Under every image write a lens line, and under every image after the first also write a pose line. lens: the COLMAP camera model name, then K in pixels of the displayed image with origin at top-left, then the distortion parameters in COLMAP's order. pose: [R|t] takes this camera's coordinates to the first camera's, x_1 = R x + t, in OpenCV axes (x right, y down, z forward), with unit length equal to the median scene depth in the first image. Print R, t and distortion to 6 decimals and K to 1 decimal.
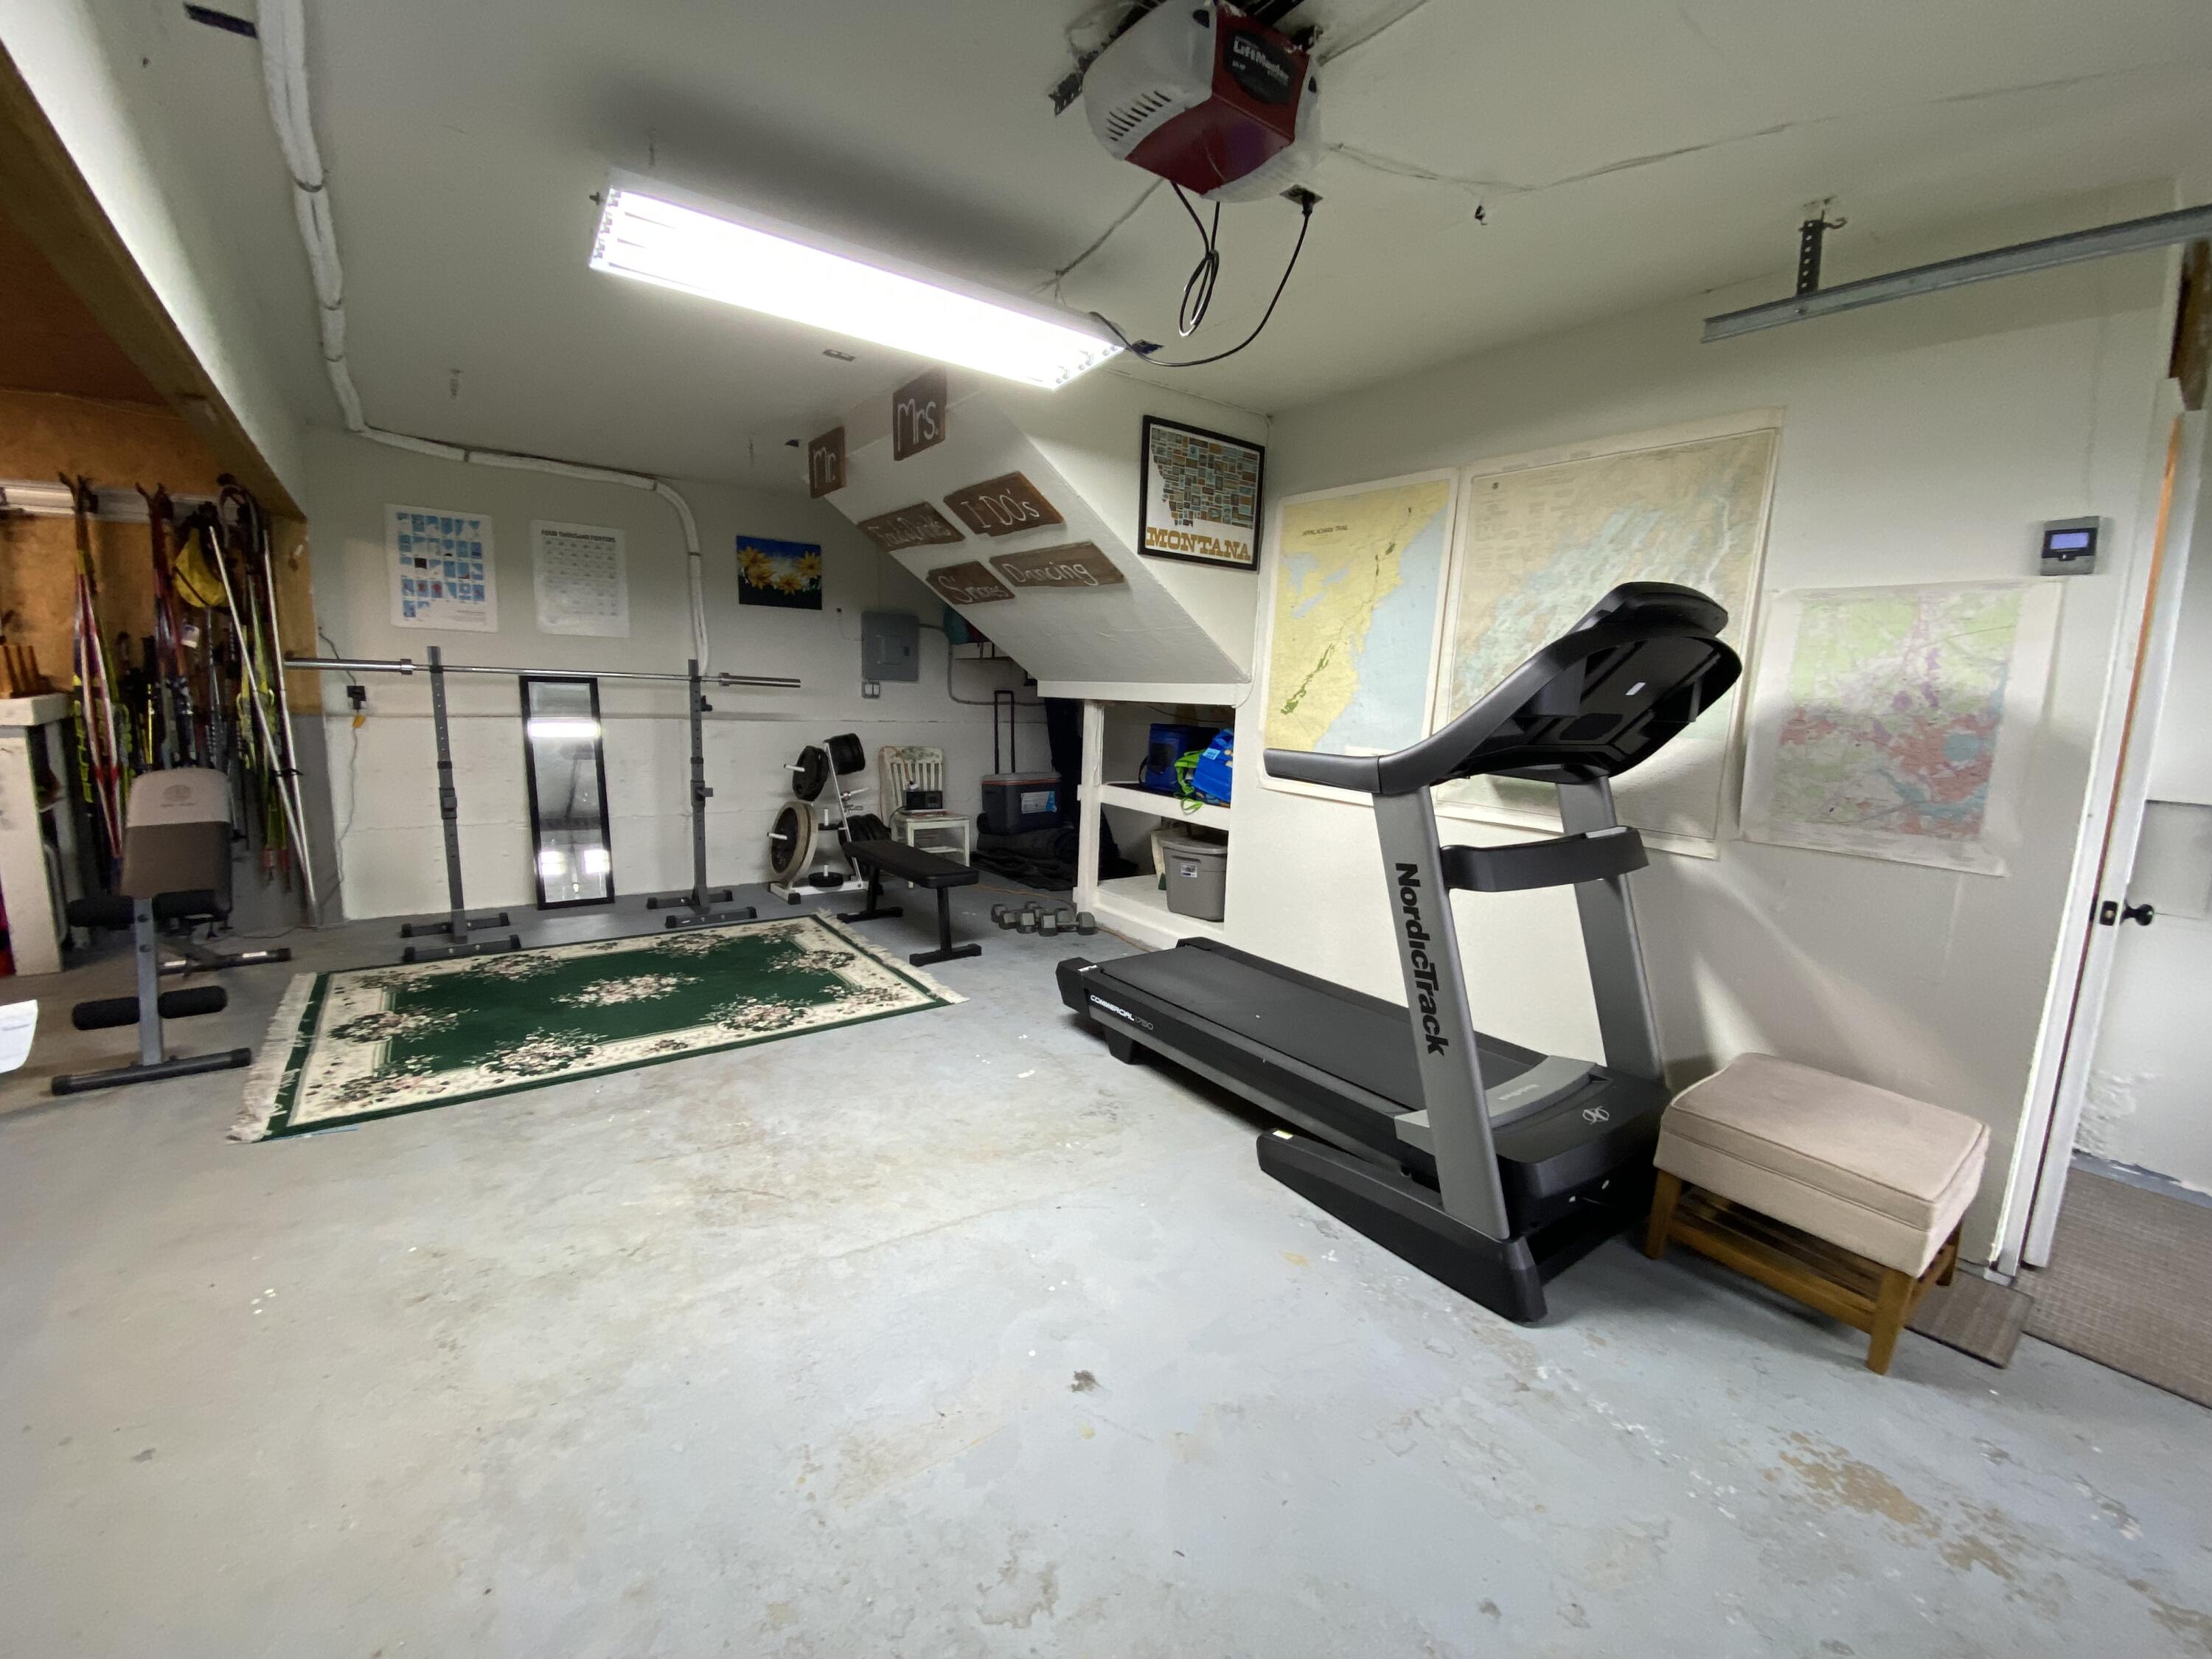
lens RADIAL K [[912.3, 0, 1102.0], [0, 912.3, 827.4], [0, 0, 1]] dist [-0.006964, -0.001981]
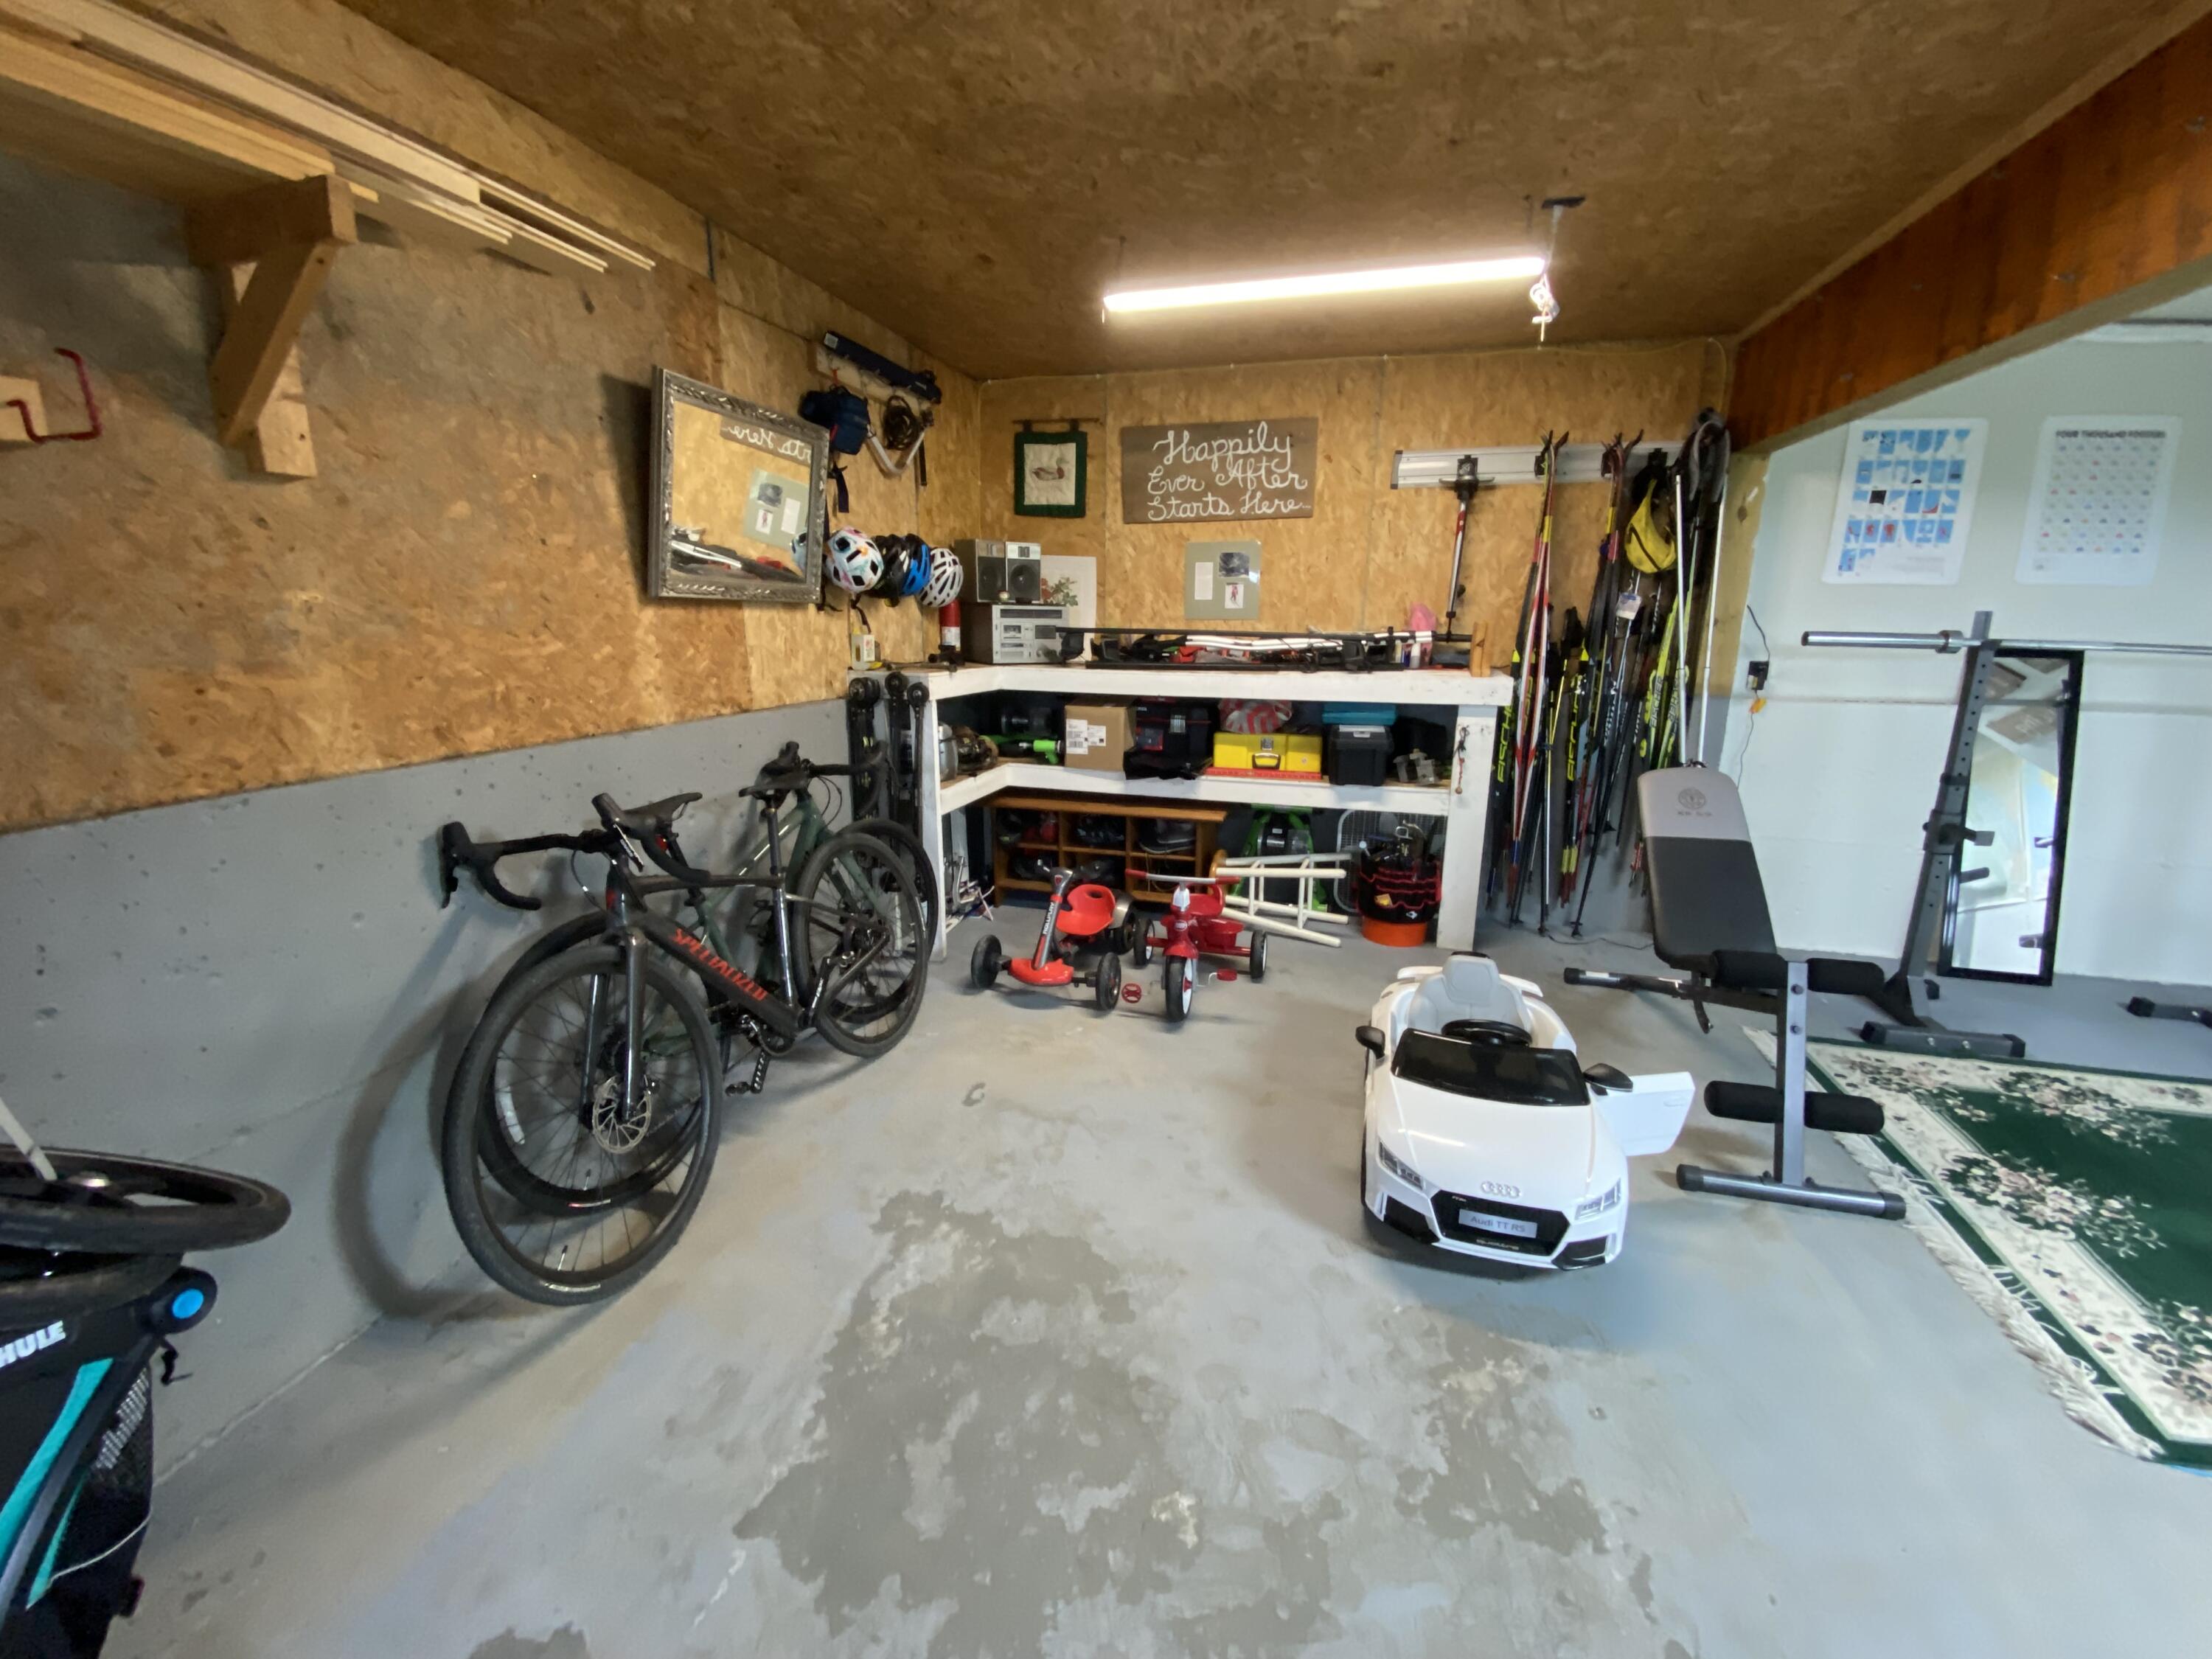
lens RADIAL K [[912.3, 0, 1112.1], [0, 912.3, 825.7], [0, 0, 1]] dist [-0.006964, -0.001981]
pose [[0.626832, 0.153011, -0.763983, -0.598455], [-0.108476, 0.988117, 0.108898, -0.039938], [0.771567, 0.014613, 0.635981, 0.043769]]
